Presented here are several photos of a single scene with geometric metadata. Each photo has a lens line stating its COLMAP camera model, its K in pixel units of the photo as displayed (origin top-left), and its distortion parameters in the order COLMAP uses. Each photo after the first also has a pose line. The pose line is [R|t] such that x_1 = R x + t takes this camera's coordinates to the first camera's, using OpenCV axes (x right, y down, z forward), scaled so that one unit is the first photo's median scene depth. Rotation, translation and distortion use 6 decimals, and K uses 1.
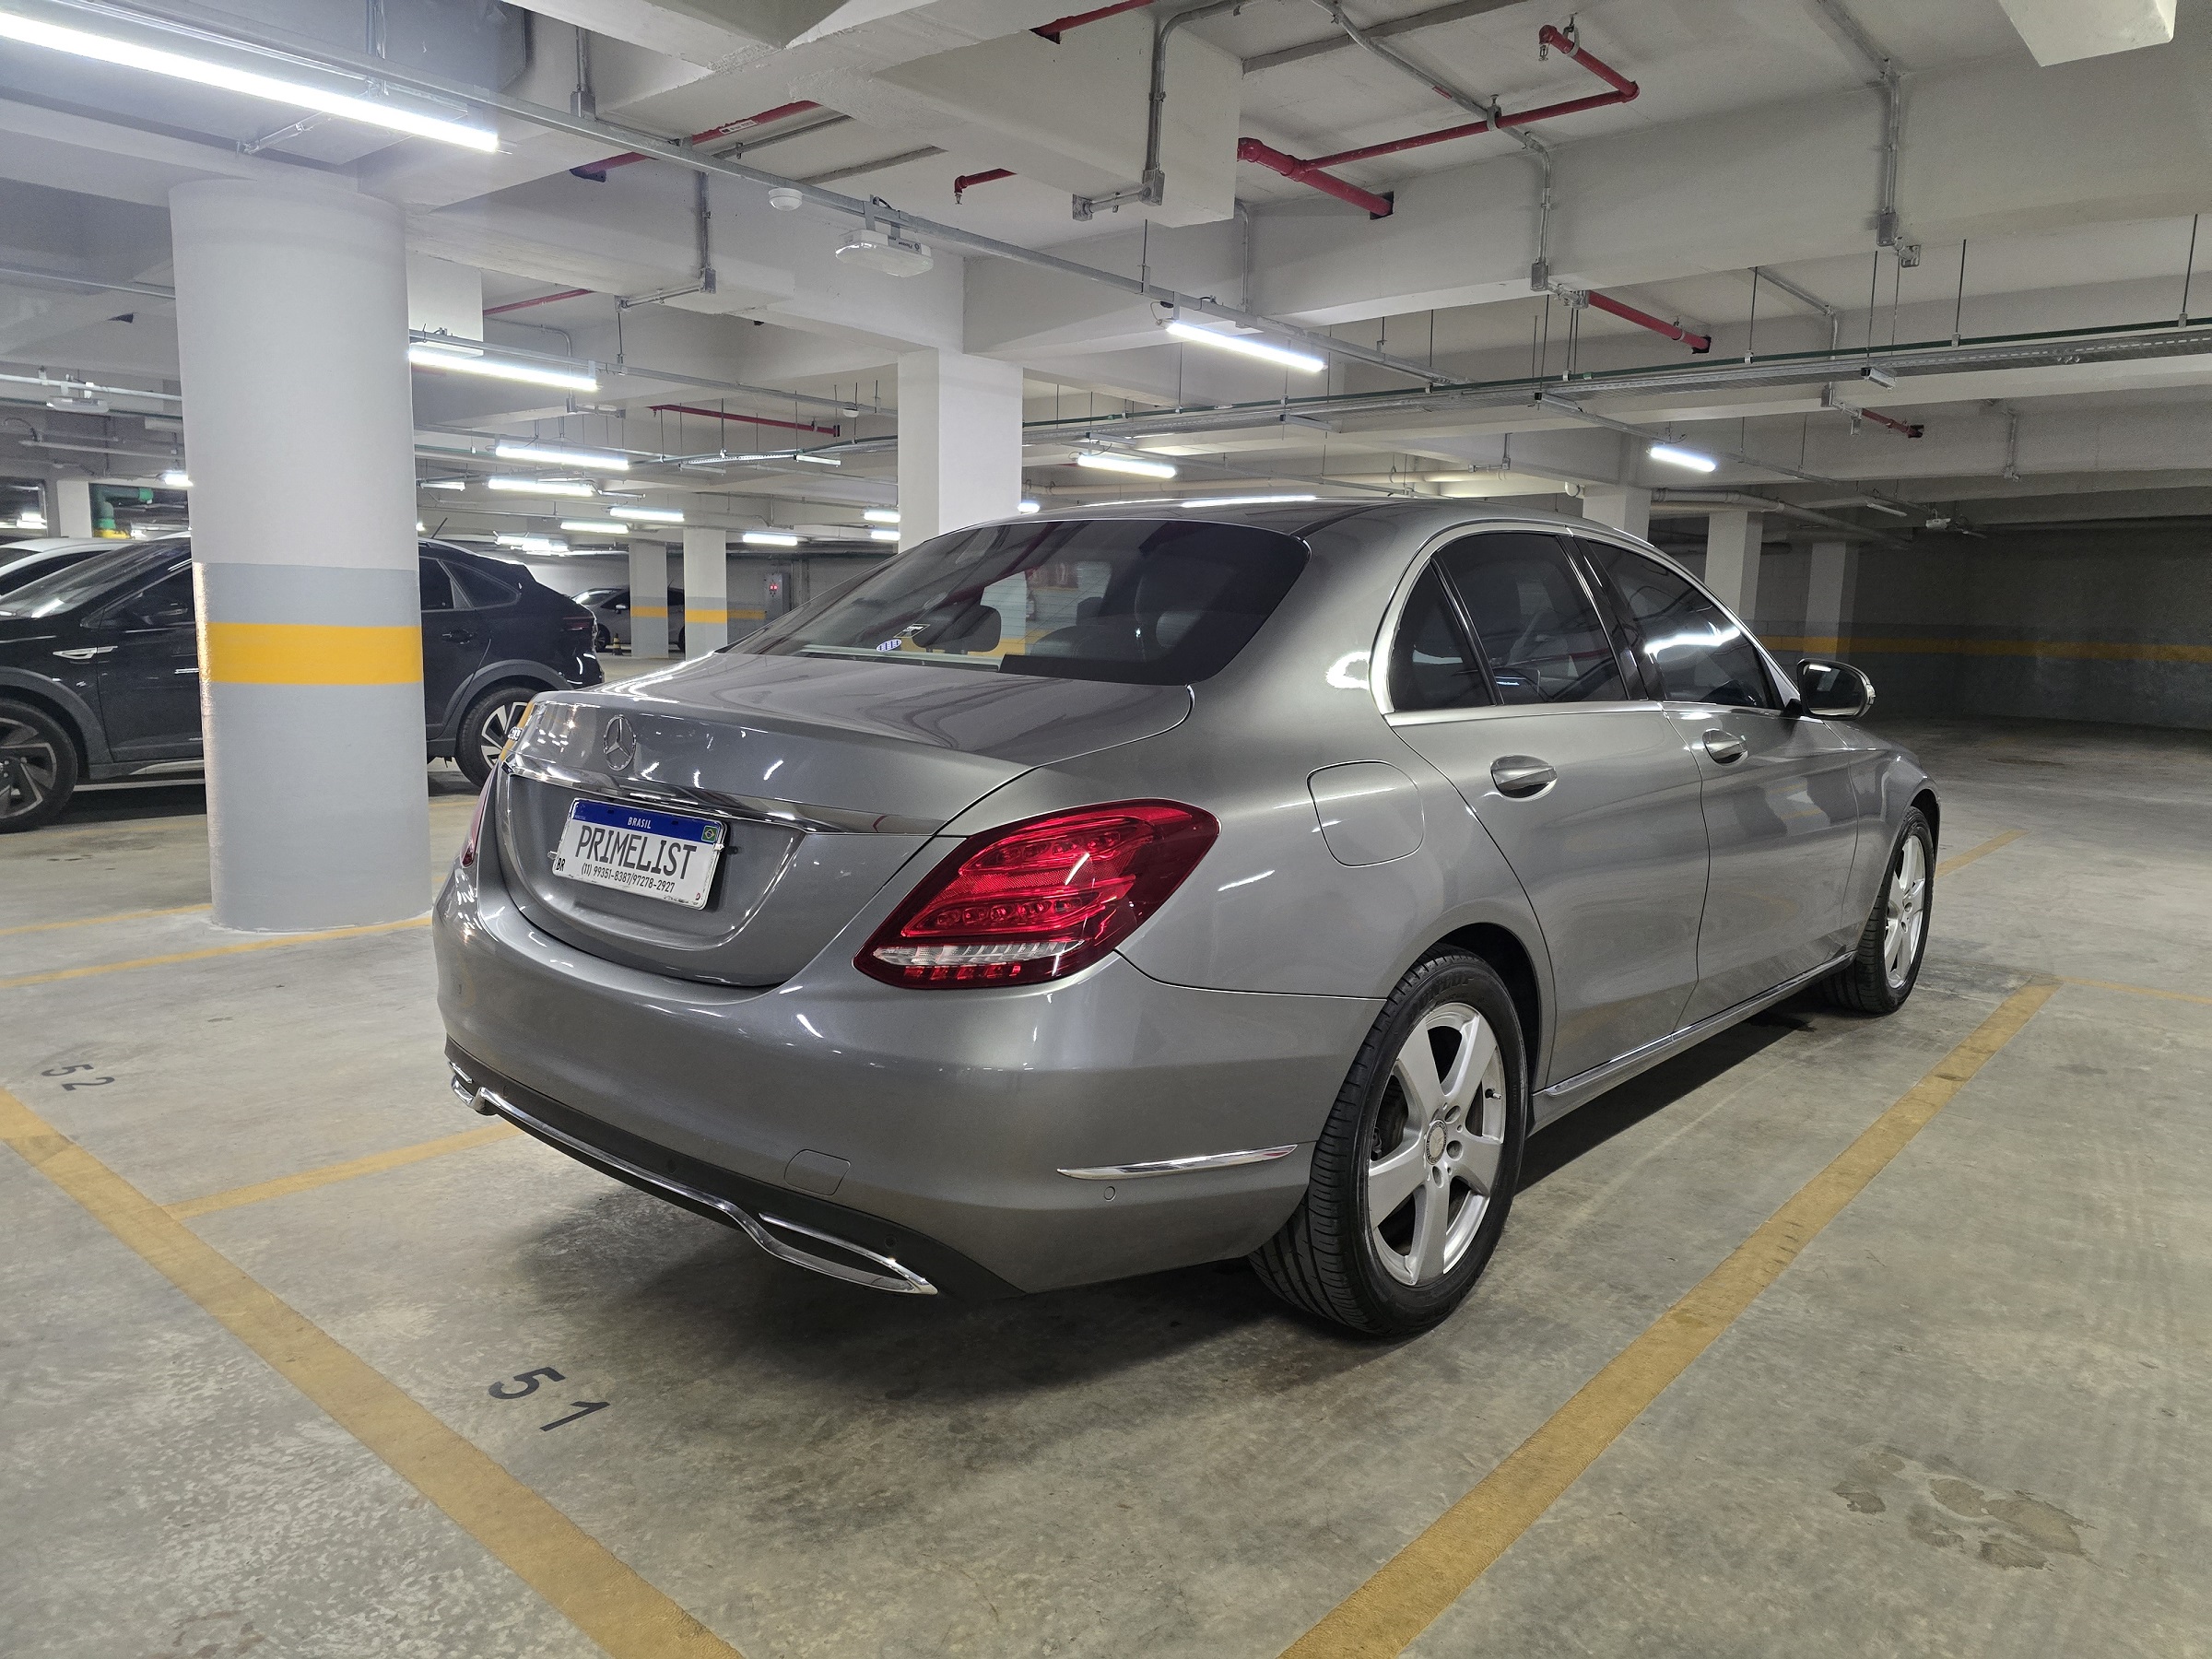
lens RADIAL K [[1479.6, 0, 1106.0], [0, 1479.6, 829.5], [0, 0, 1]] dist [0.066642, -0.065725]
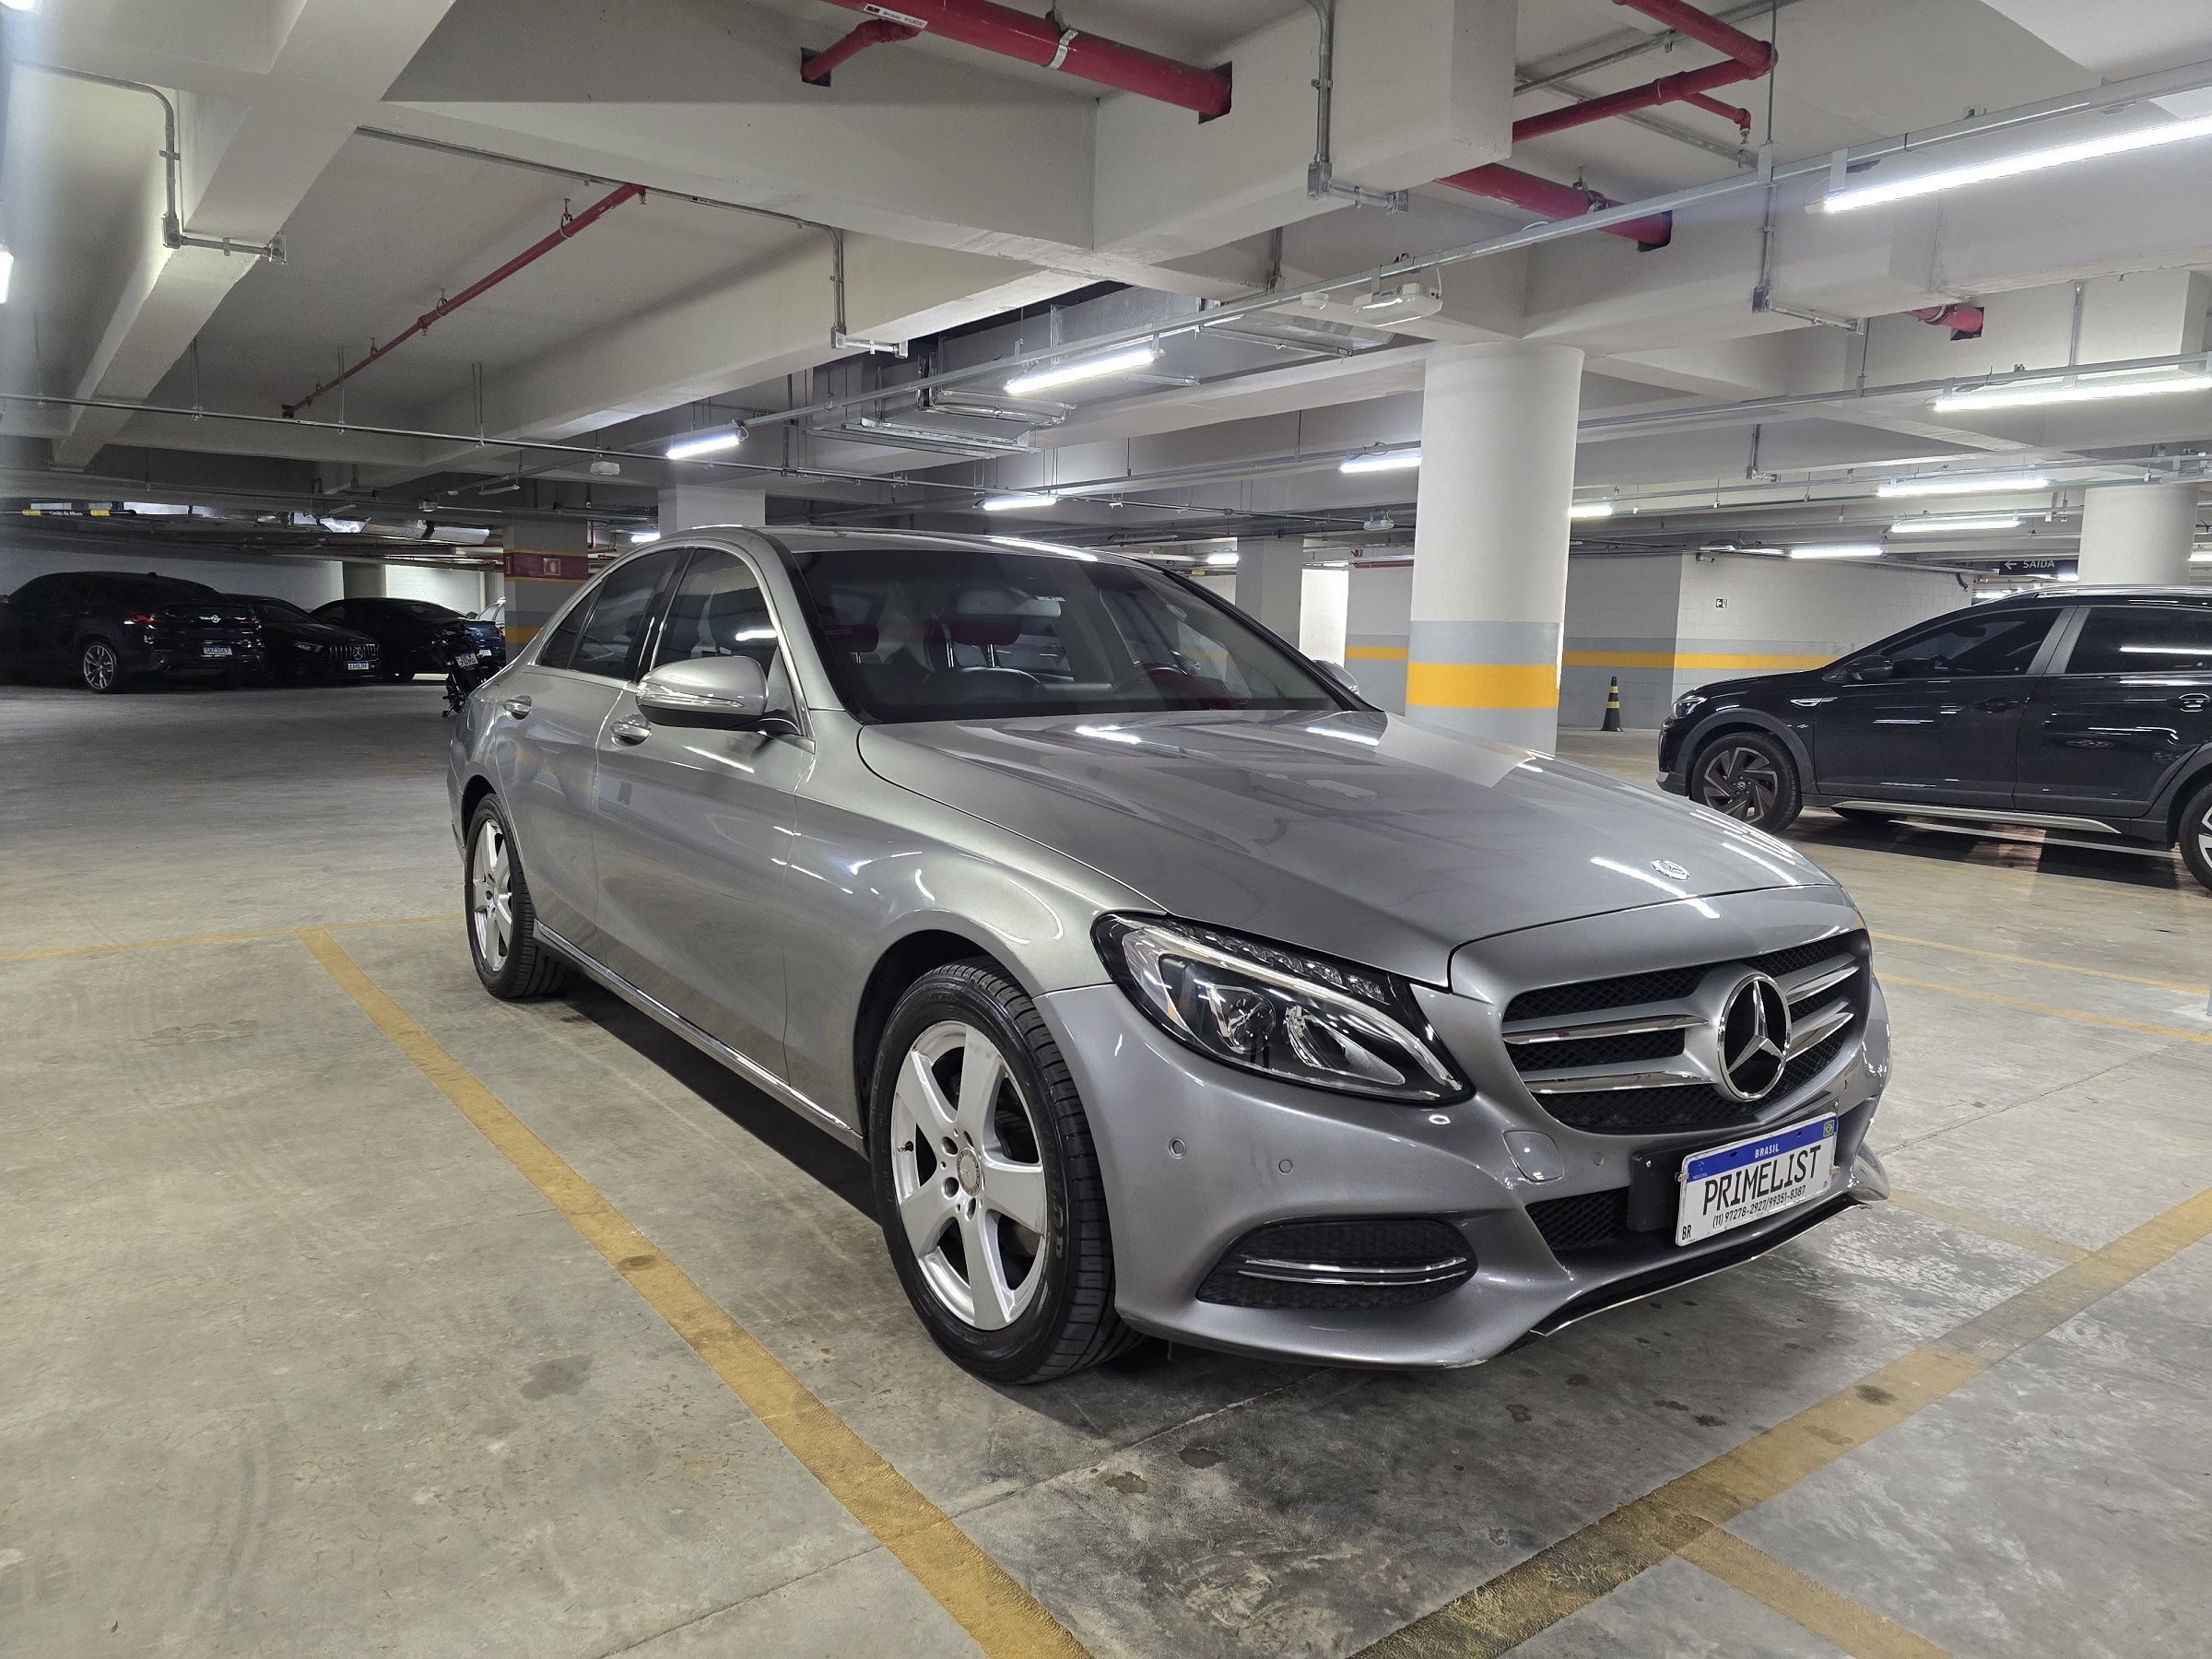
lens RADIAL K [[1479.6, 0, 1106.0], [0, 1479.6, 829.5], [0, 0, 1]] dist [0.066642, -0.065725]
pose [[-0.220585, 0.098102, -0.970422, 1.675296], [-0.167367, 0.976365, 0.136747, -0.229170], [0.960901, 0.192581, -0.198953, 1.882750]]
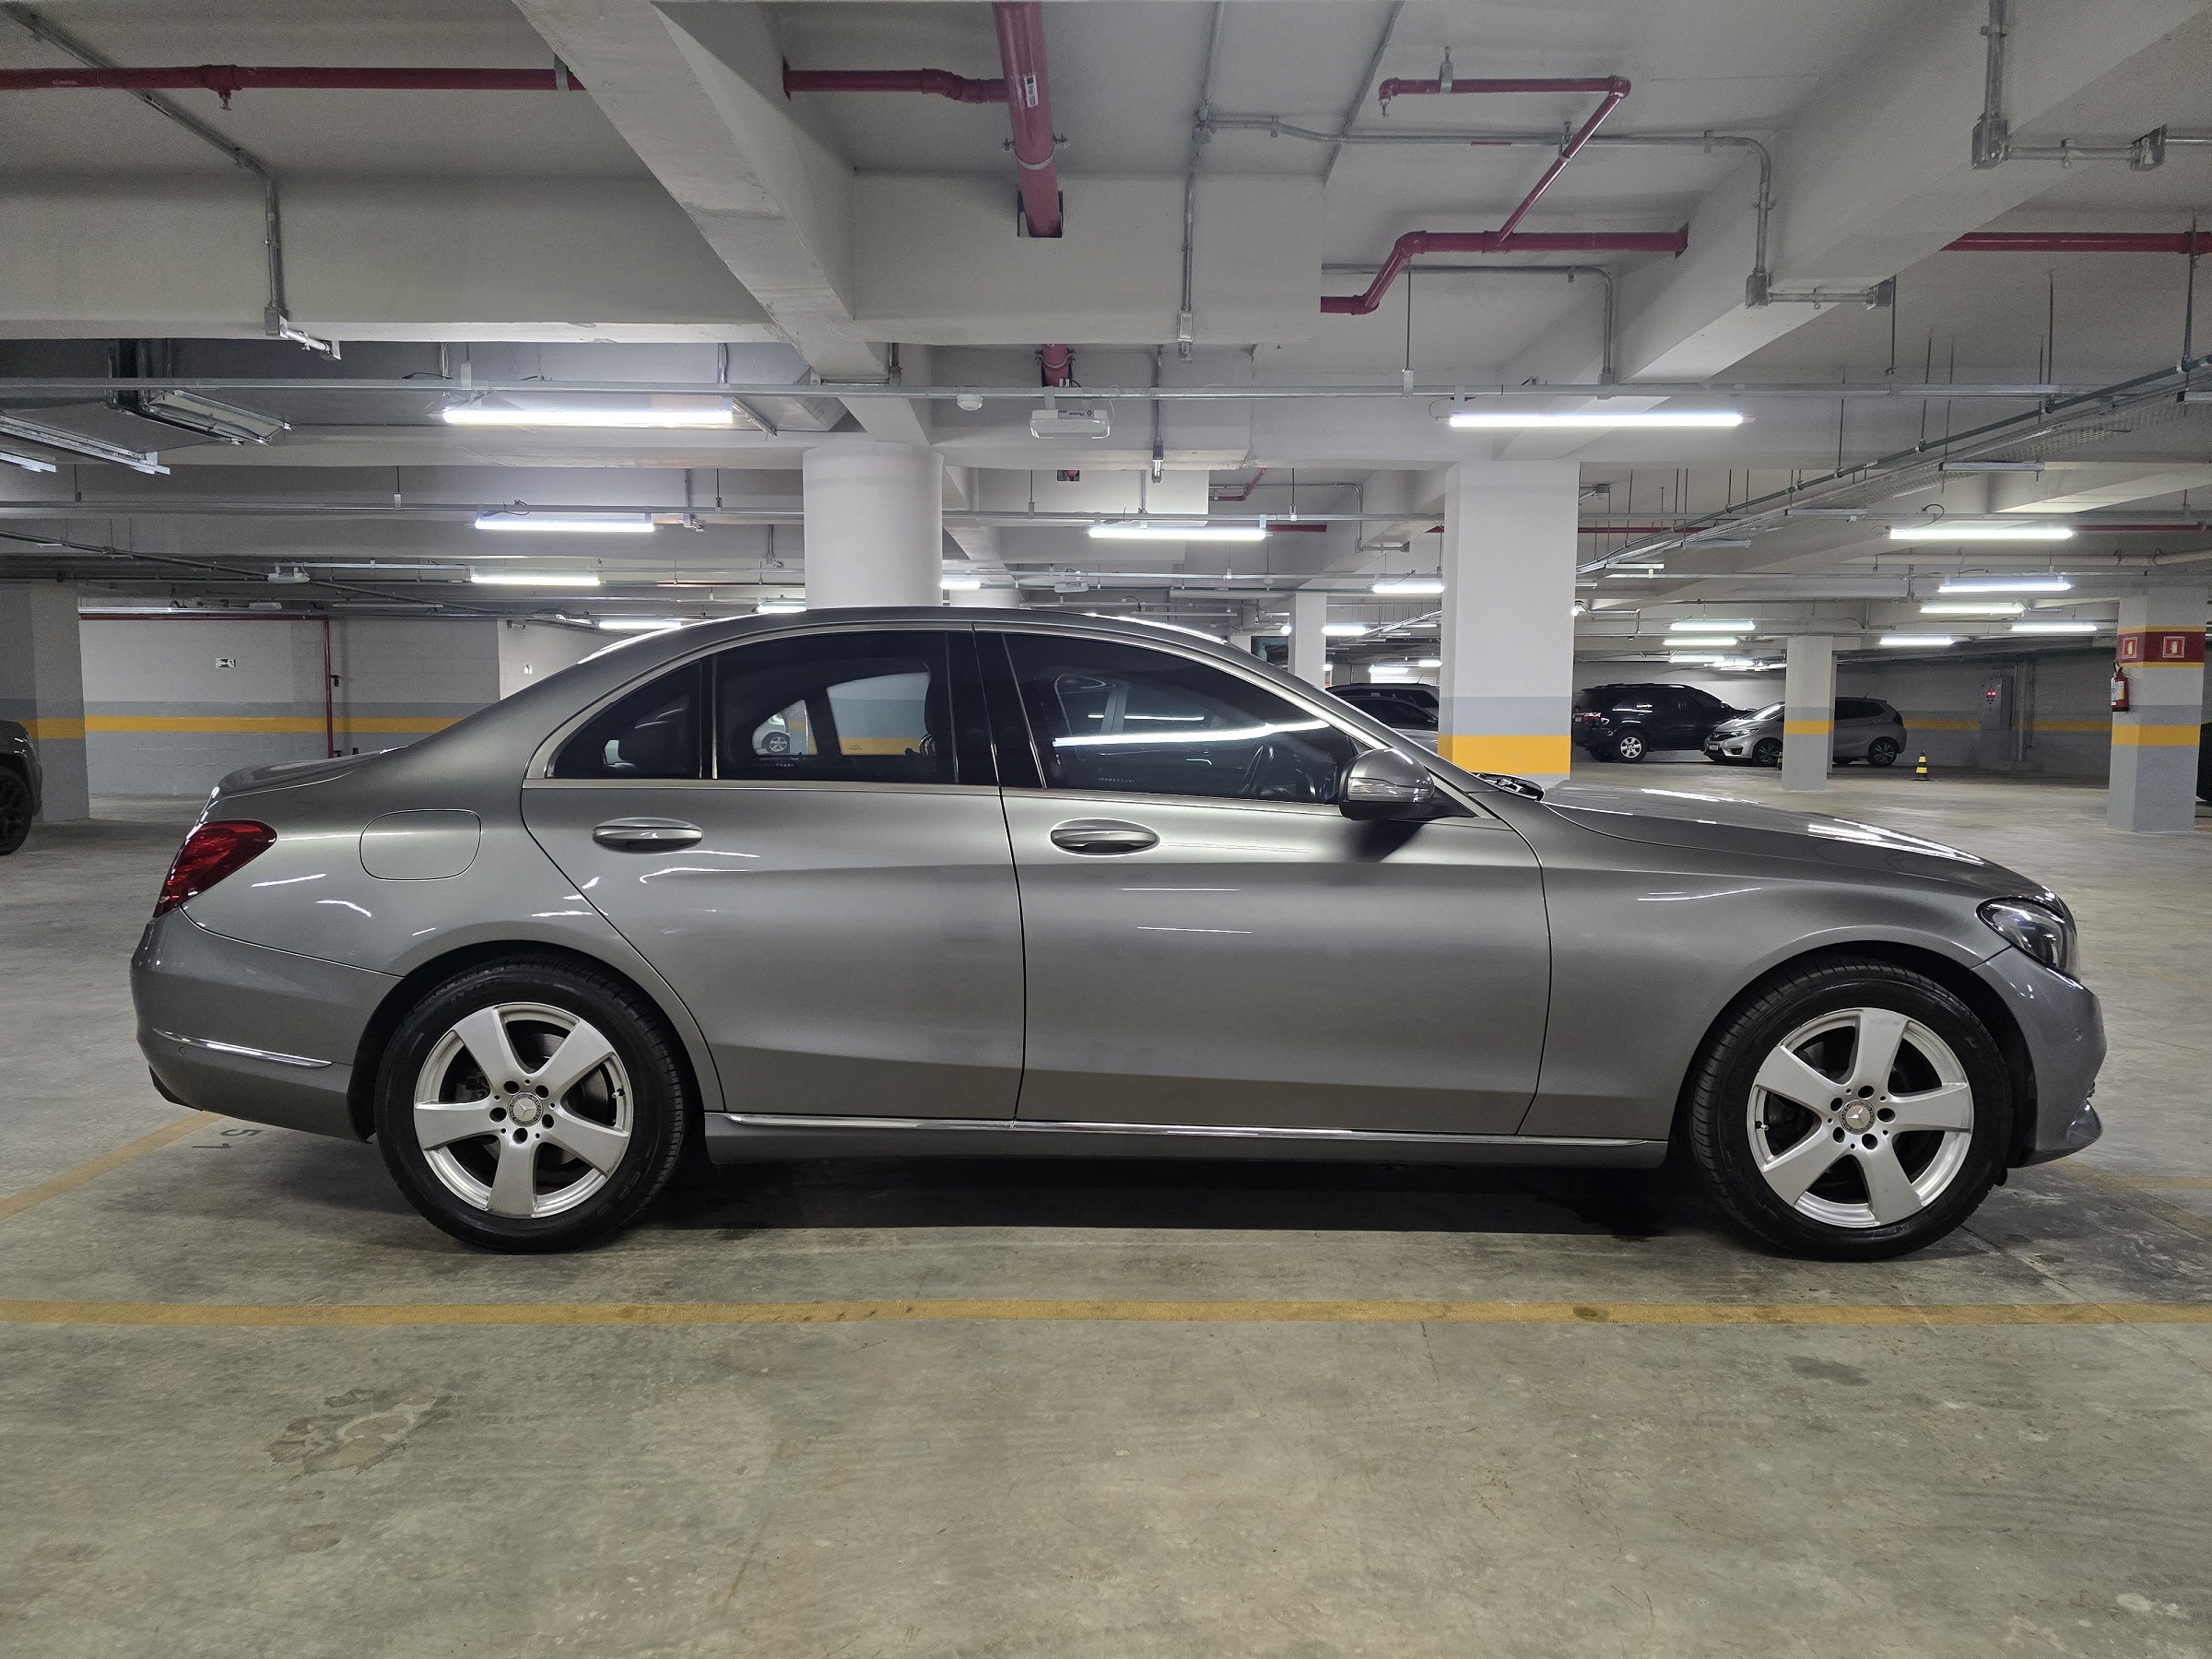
lens RADIAL K [[1464.5, 0, 1099.8], [0, 1464.5, 848.6], [0, 0, 1]] dist [0.060399, -0.052130]
pose [[0.650761, 0.047830, -0.757775, 1.367145], [-0.096343, 0.995149, -0.019924, -0.036770], [0.753146, 0.085972, 0.652212, 0.464283]]
